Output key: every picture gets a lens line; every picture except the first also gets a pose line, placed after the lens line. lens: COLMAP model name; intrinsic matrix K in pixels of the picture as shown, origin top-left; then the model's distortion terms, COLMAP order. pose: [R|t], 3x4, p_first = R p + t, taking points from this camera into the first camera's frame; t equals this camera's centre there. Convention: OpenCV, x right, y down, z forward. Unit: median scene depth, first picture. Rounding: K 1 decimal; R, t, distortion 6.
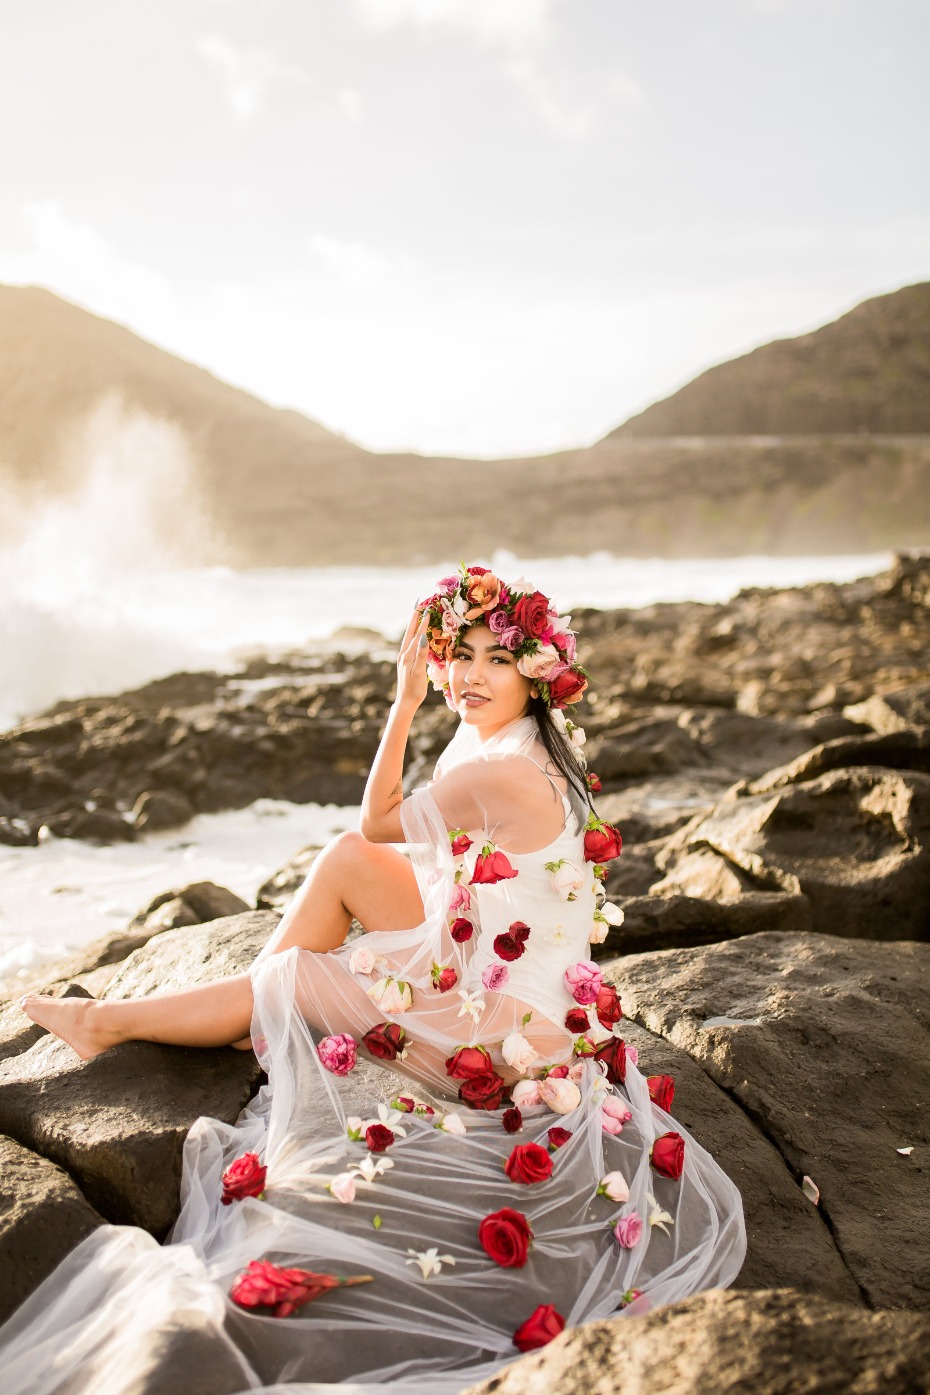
lens RADIAL K [[1347.5, 0, 465.0], [0, 1347.5, 697.5], [0, 0, 1]] dist [-0.008599, -0.003377]
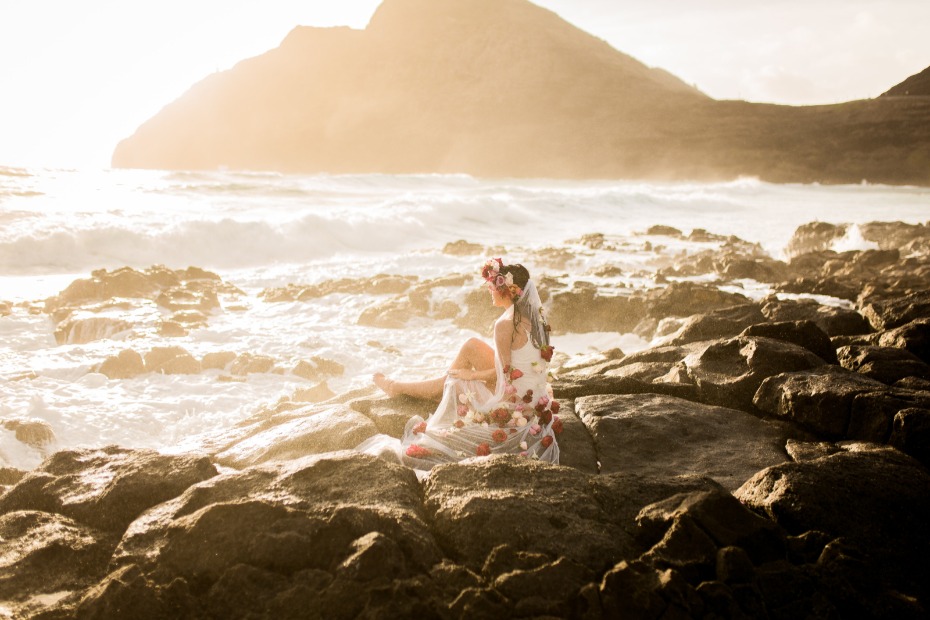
lens RADIAL K [[898.3, 0, 465.0], [0, 898.3, 310.0], [0, 0, 1]] dist [-0.008599, -0.003377]
pose [[0.944289, 0.091671, -0.316092, 0.338366], [-0.074773, 0.995066, 0.065206, -0.056442], [0.320510, -0.037938, 0.946485, -0.595484]]
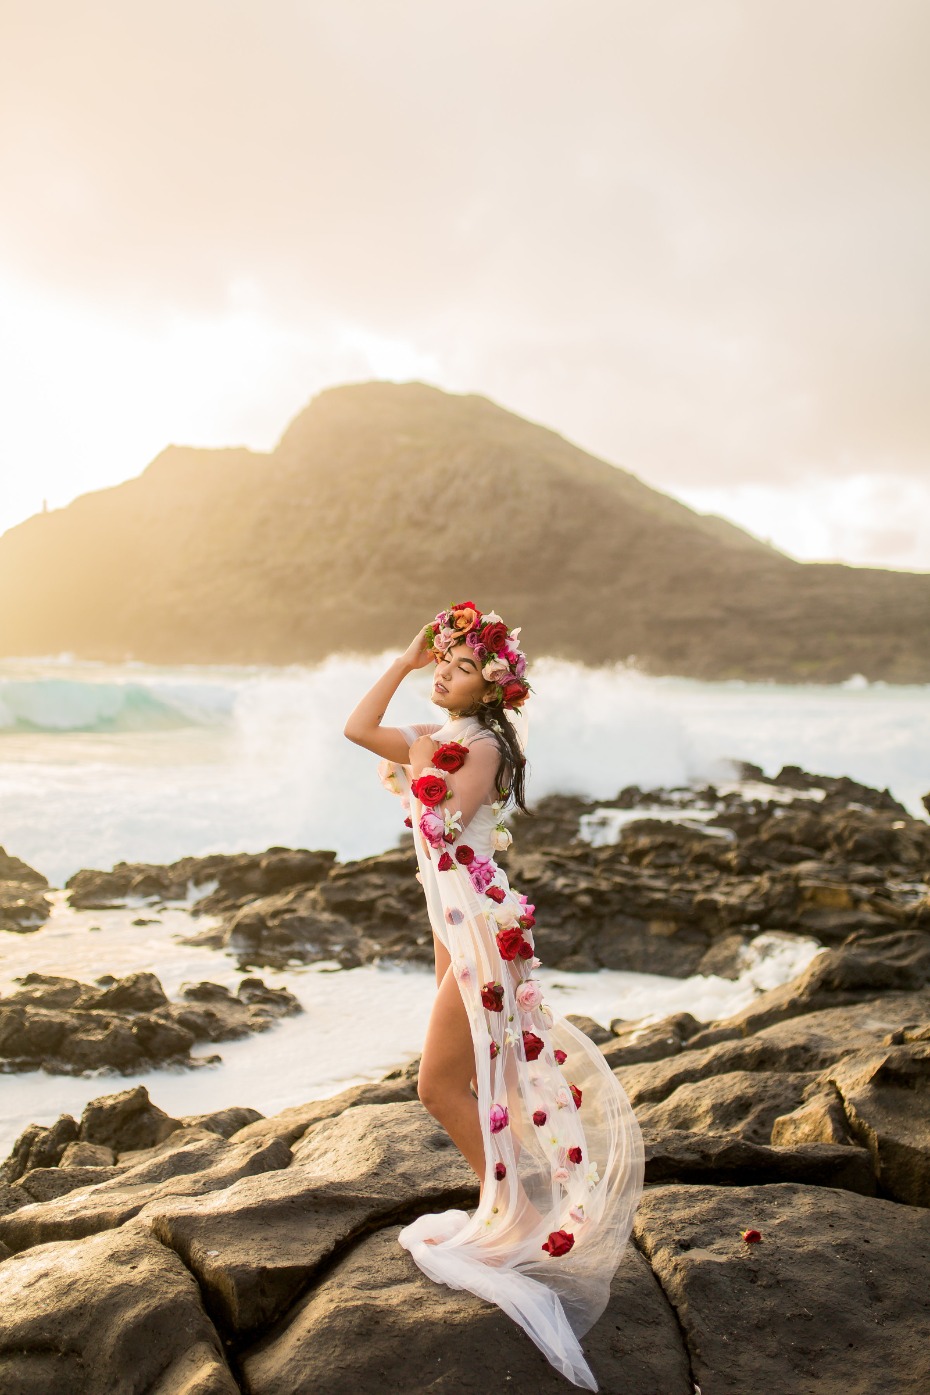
lens RADIAL K [[1384.7, 0, 465.0], [0, 1384.7, 697.5], [0, 0, 1]] dist [0.001189, -0.013454]
pose [[0.953671, 0.058265, -0.295155, 0.235577], [-0.081260, 0.994489, -0.066239, -0.131071], [0.289669, 0.087154, 0.953151, -0.273995]]
